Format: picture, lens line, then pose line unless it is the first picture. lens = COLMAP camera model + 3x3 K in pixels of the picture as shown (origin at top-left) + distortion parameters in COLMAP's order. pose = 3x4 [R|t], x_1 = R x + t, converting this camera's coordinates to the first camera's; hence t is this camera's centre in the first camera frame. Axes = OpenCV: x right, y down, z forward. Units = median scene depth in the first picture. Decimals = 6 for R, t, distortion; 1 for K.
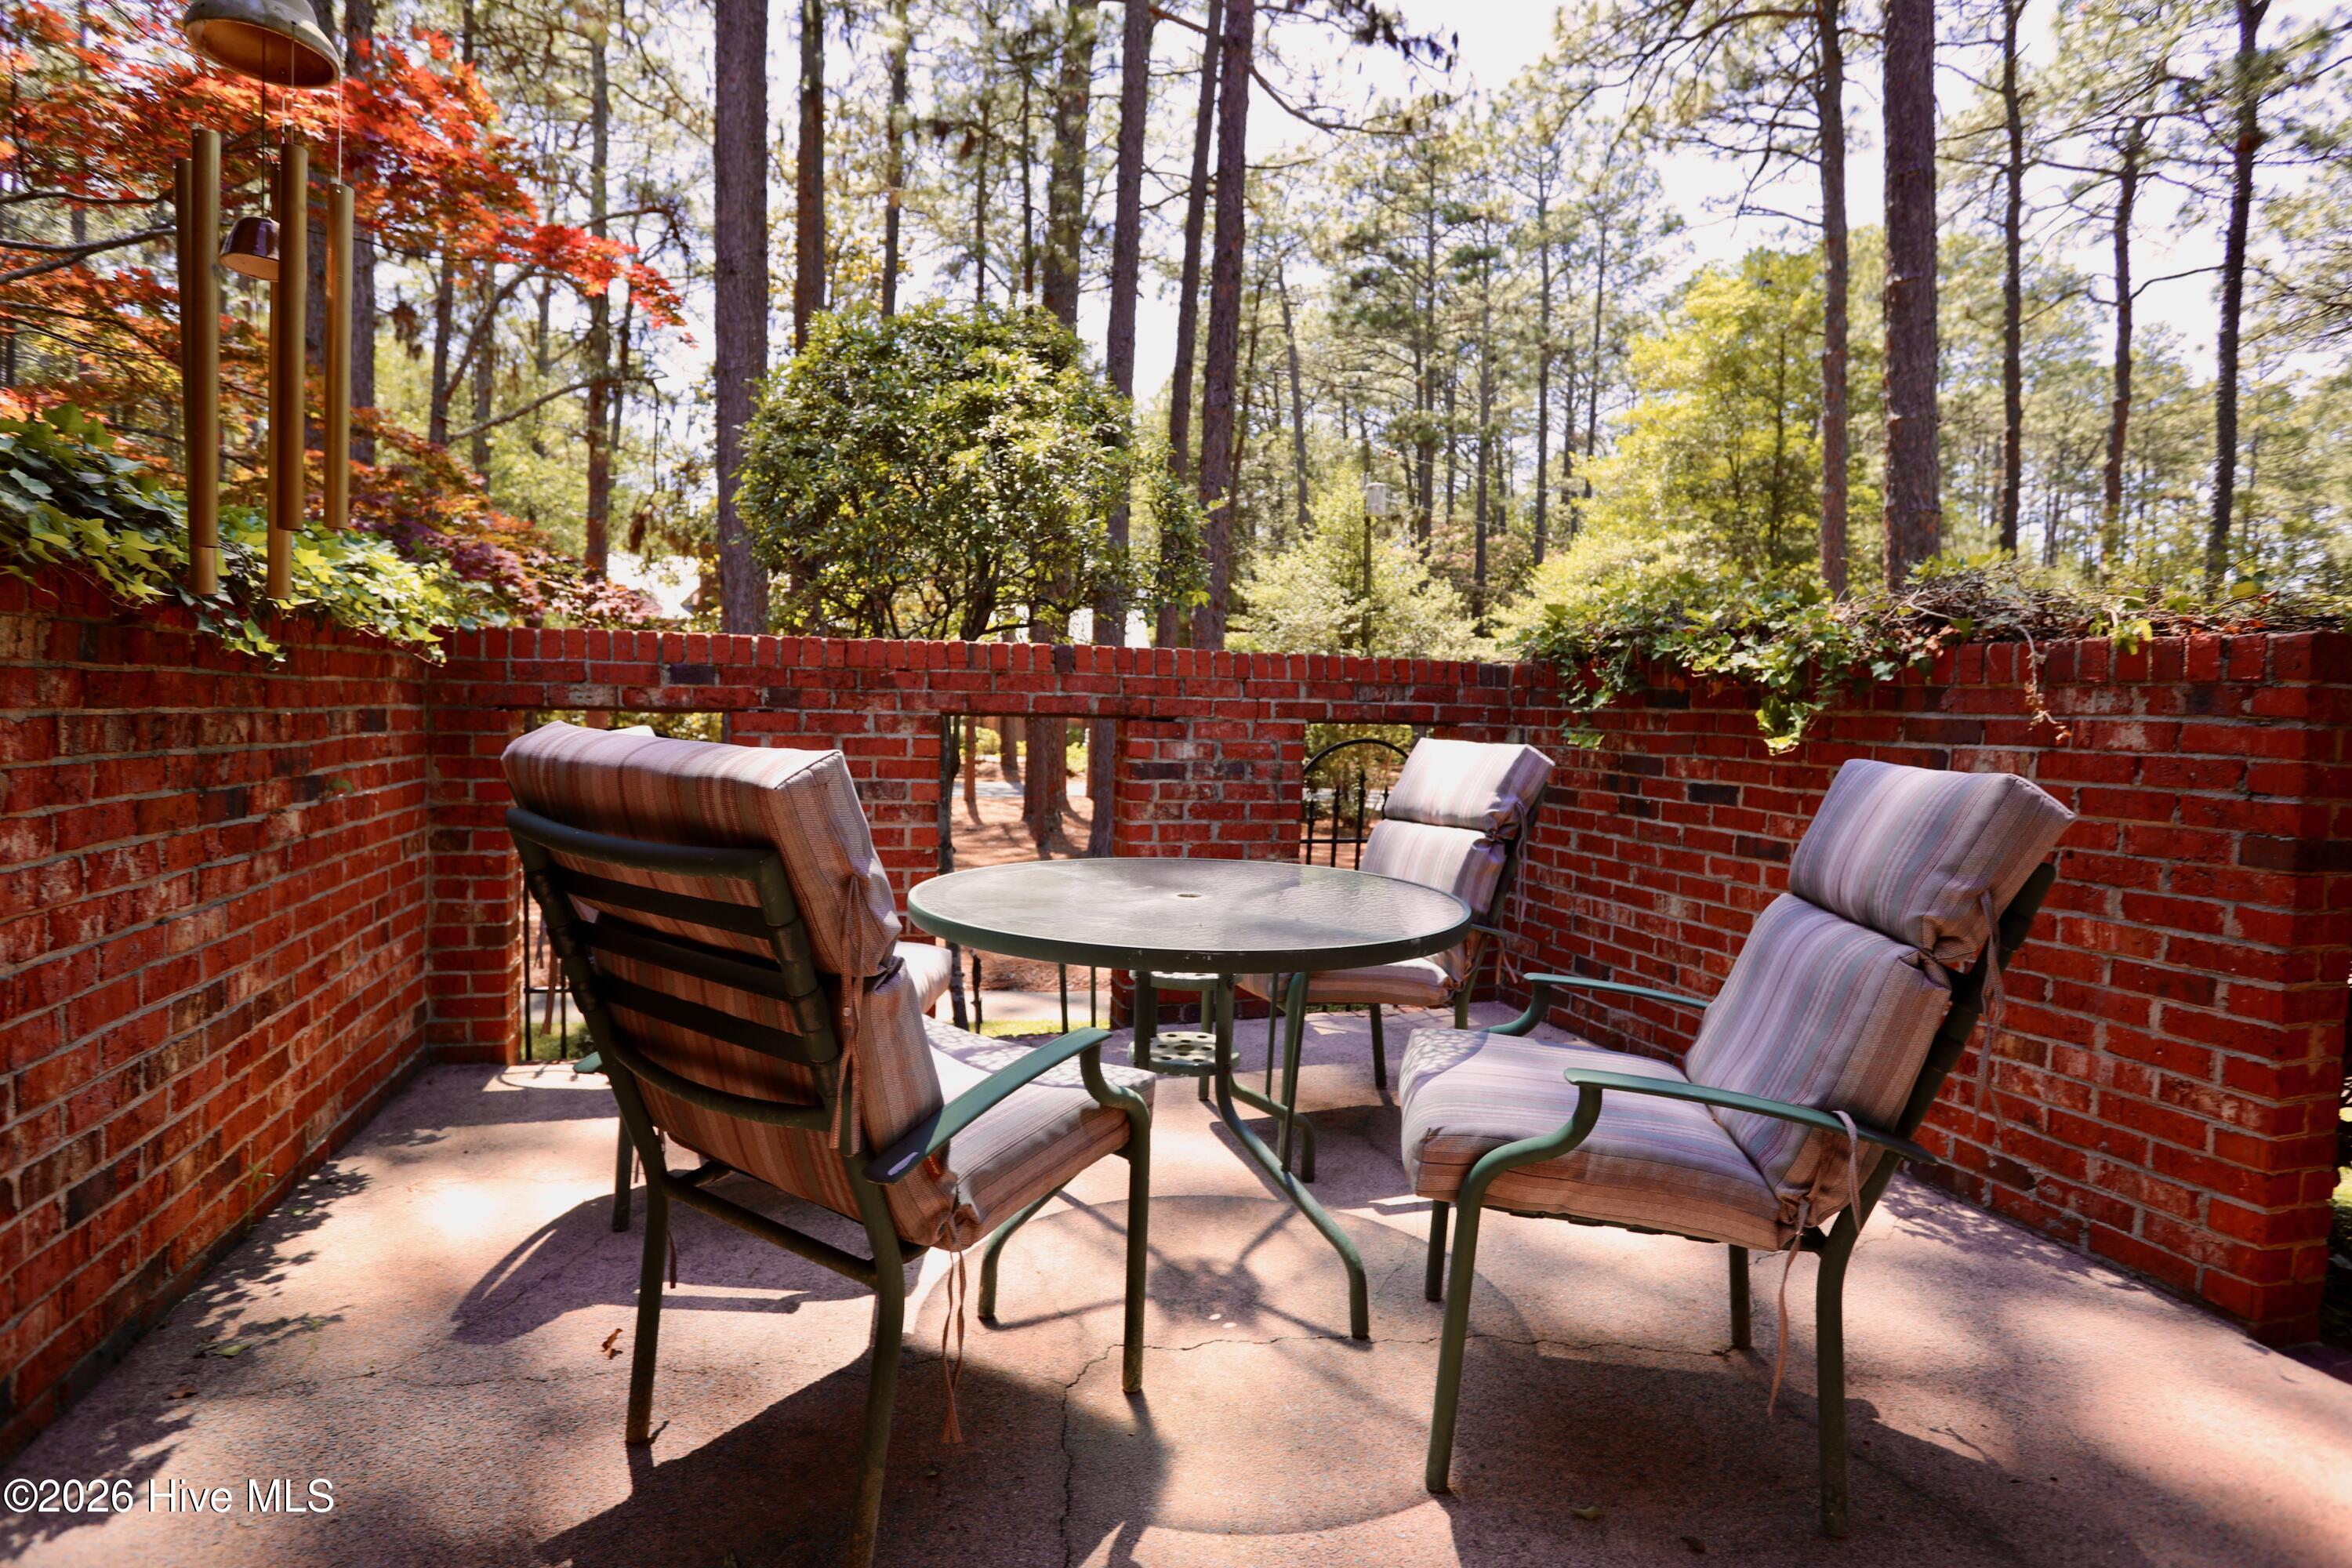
lens RADIAL K [[1175.7, 0, 1184.4], [0, 1175.7, 778.6], [0, 0, 1]] dist [-0.025243, 0.002248]
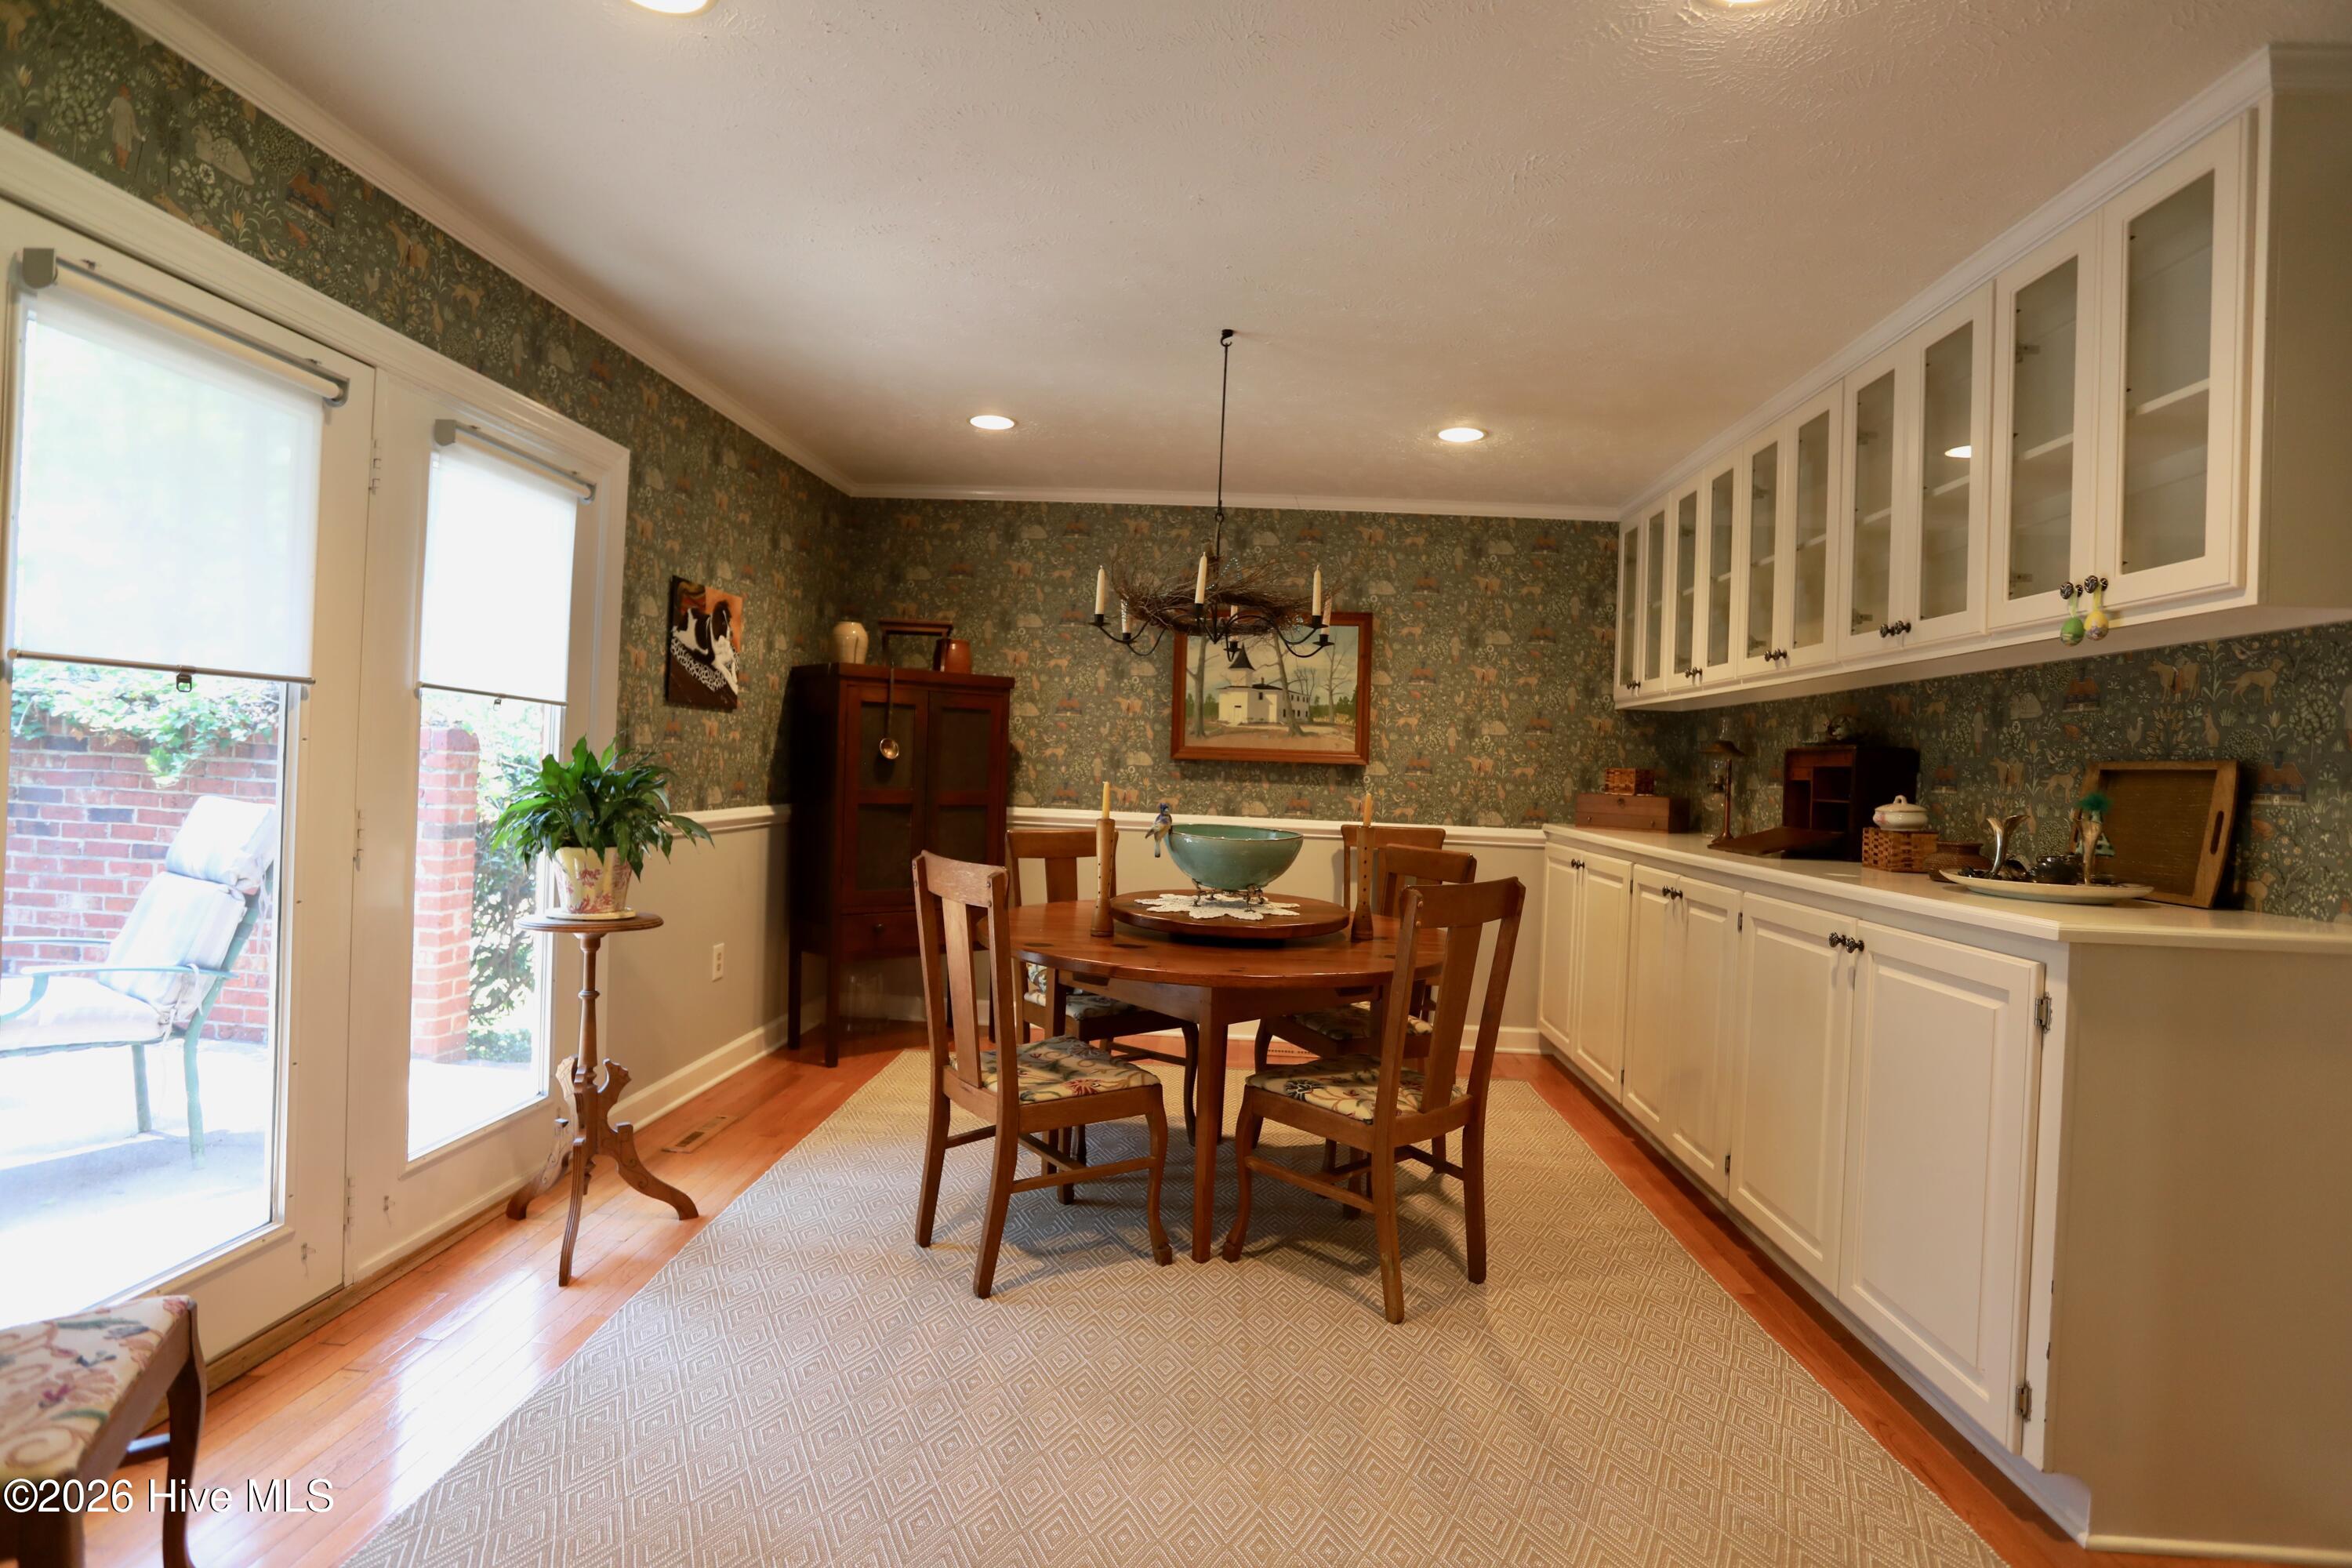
lens RADIAL K [[1175.7, 0, 1193.7], [0, 1175.7, 774.3], [0, 0, 1]] dist [-0.025243, 0.002248]
pose [[0.377835, -0.011736, 0.925799, -0.362470], [0.017458, 0.999832, 0.005550, -0.023307], [-0.925708, 0.014066, 0.377977, -0.783272]]
